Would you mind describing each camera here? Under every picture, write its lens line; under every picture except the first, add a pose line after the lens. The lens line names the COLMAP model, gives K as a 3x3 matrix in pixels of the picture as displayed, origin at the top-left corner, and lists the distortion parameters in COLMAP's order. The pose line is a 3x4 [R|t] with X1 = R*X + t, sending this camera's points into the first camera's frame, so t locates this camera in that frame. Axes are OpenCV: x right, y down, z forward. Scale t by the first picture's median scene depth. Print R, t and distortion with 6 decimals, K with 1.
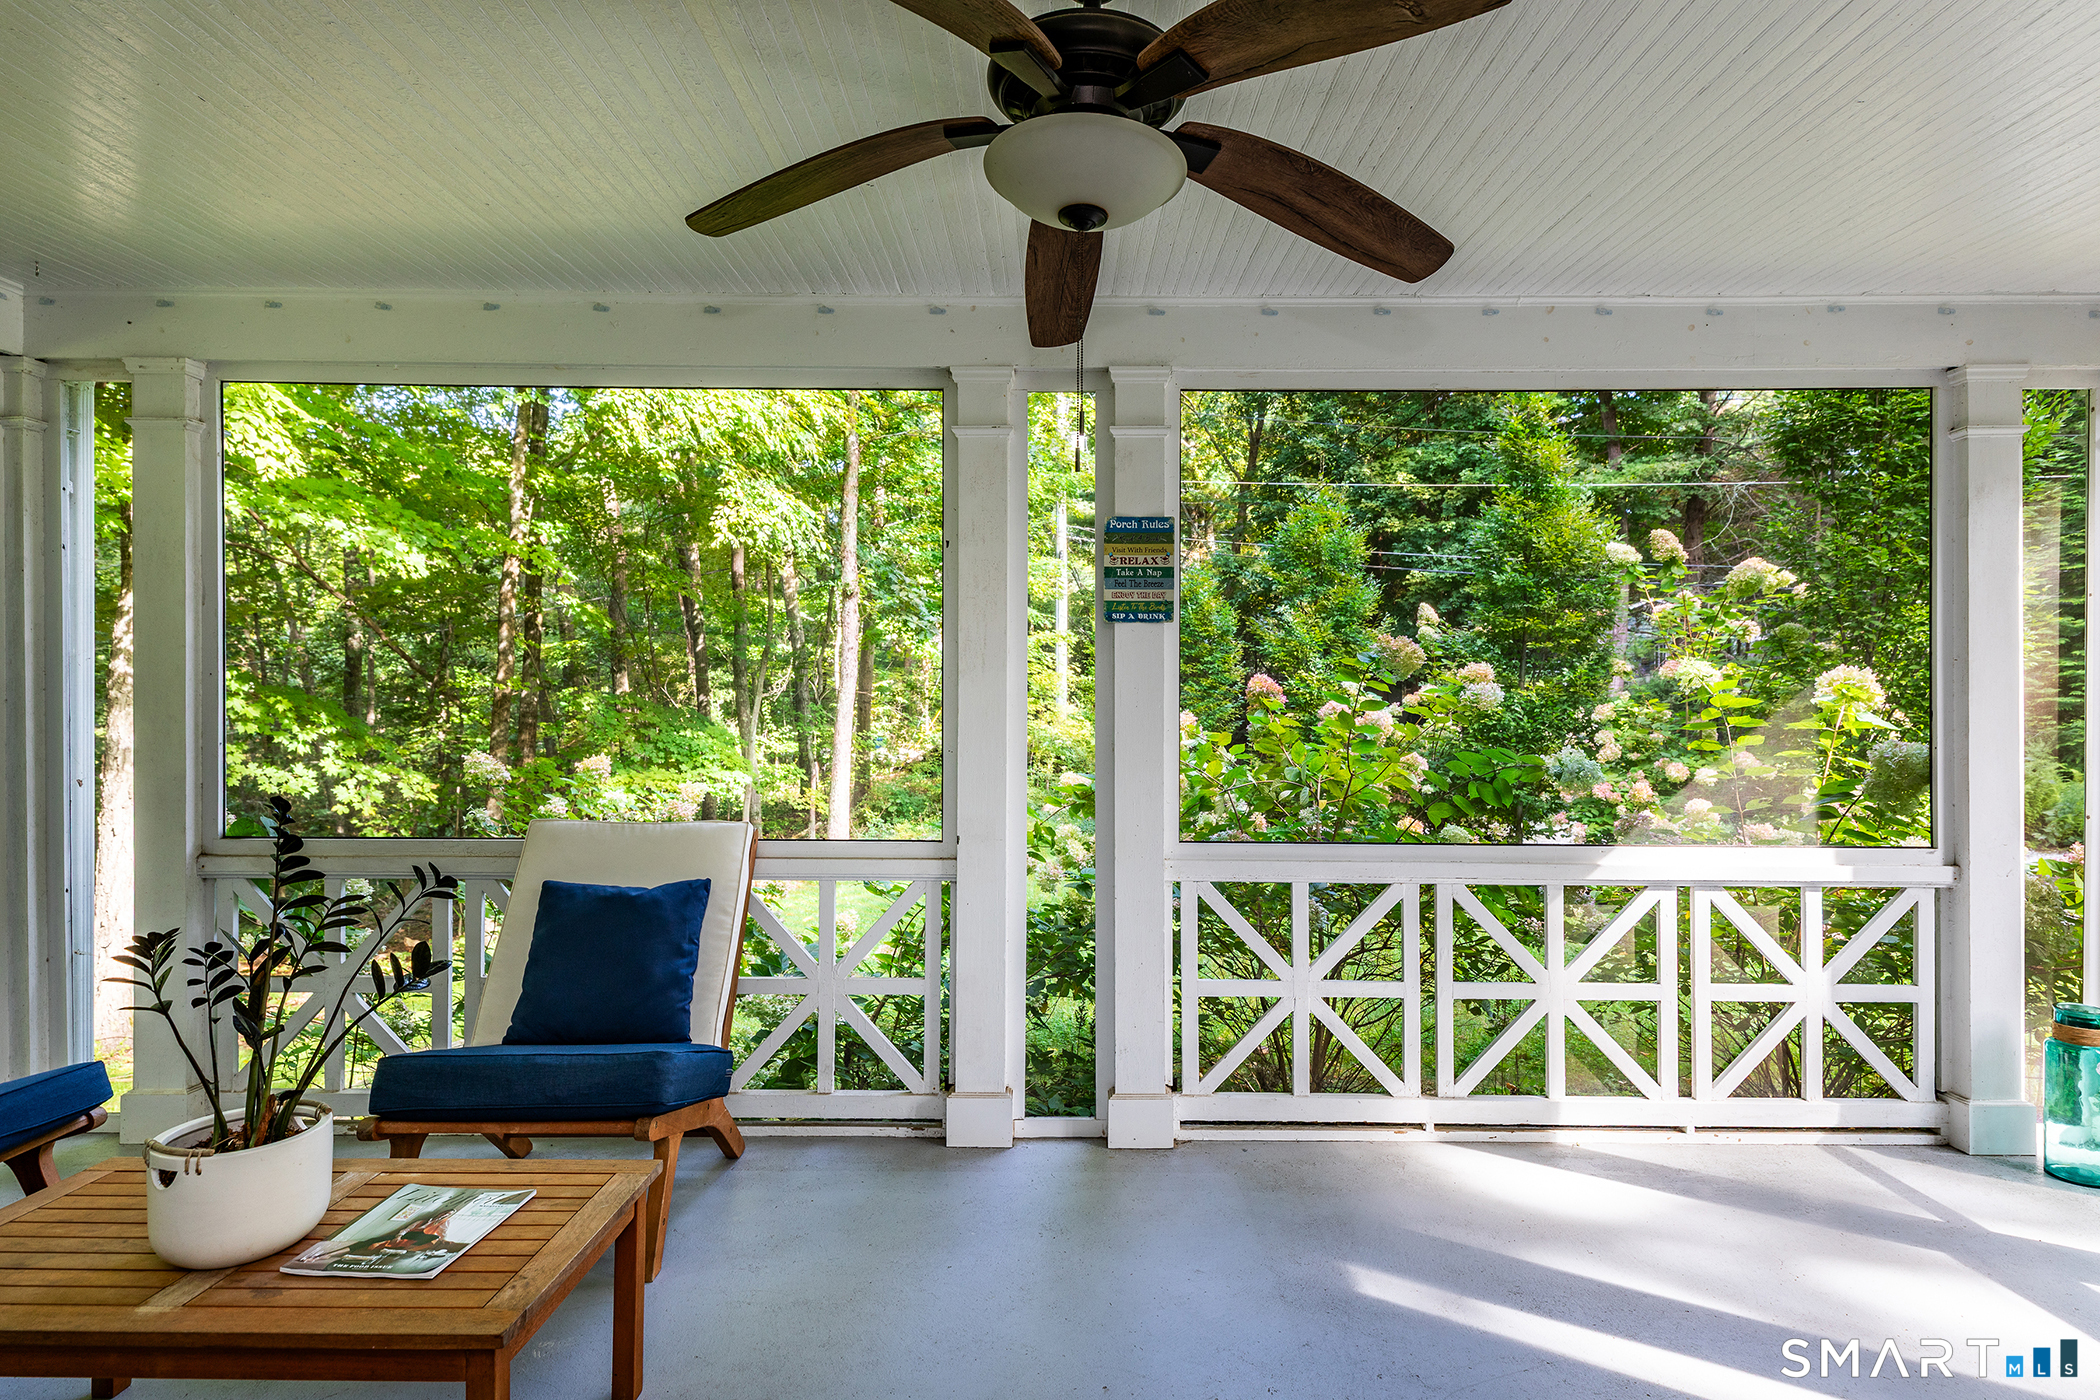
lens RADIAL K [[1172.9, 0, 1050.0], [0, 1172.9, 700.0], [0, 0, 1]] dist [0.002242, 0.000518]
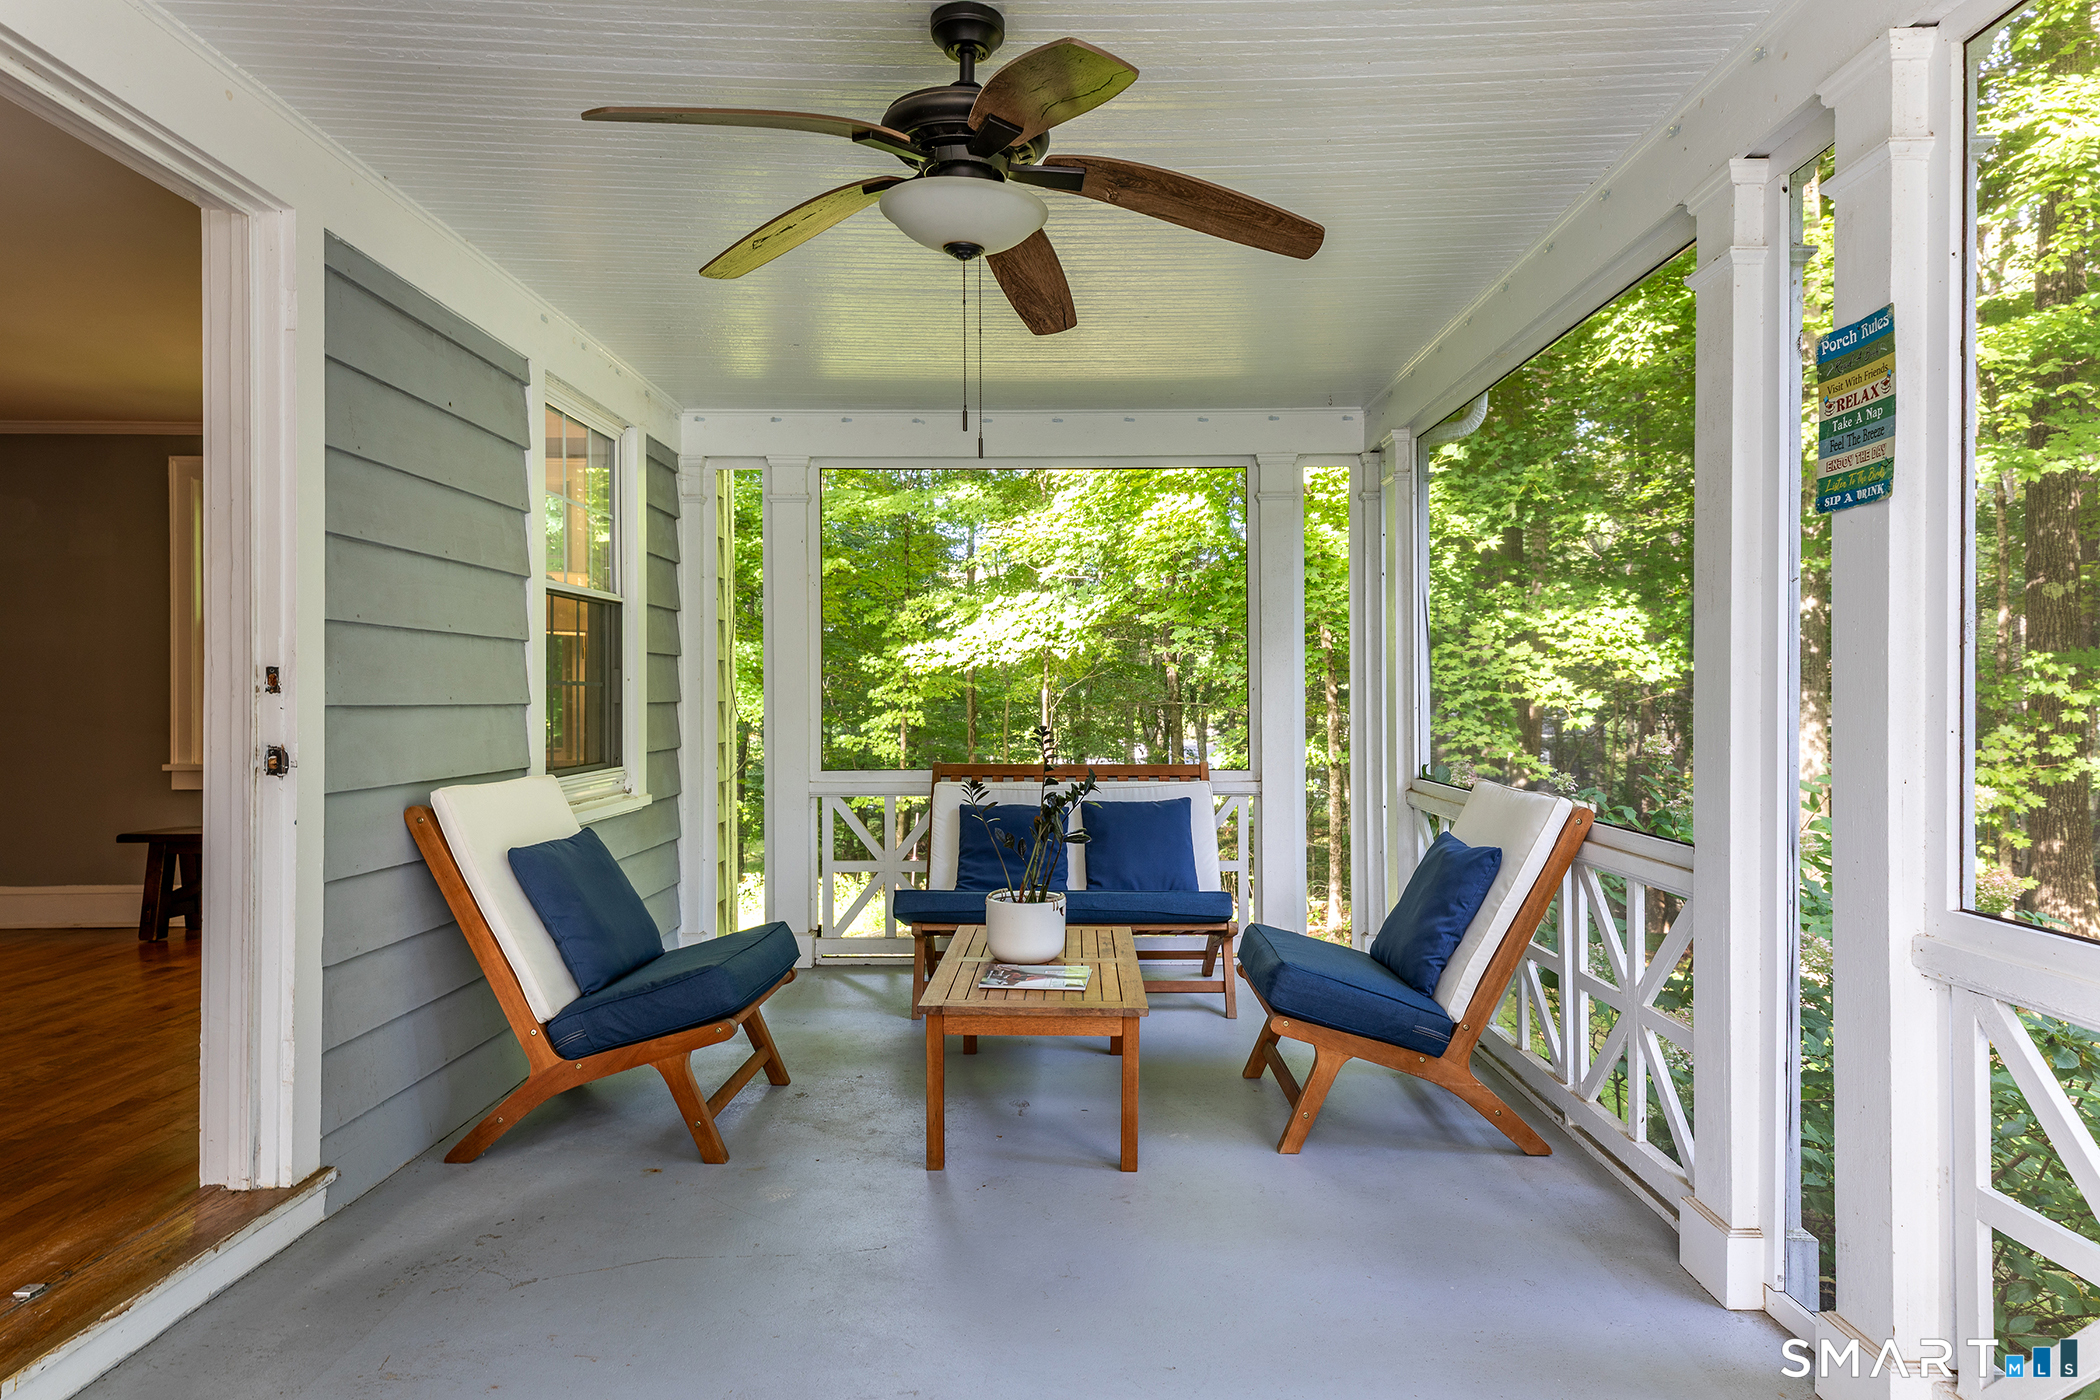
lens RADIAL K [[1172.9, 0, 1050.0], [0, 1172.9, 700.0], [0, 0, 1]] dist [0.002242, 0.000518]
pose [[-0.009391, -0.001348, -0.999955, 0.650914], [0.003807, 0.999992, -0.001384, 0.027483], [0.999949, -0.003820, -0.009386, 0.611501]]
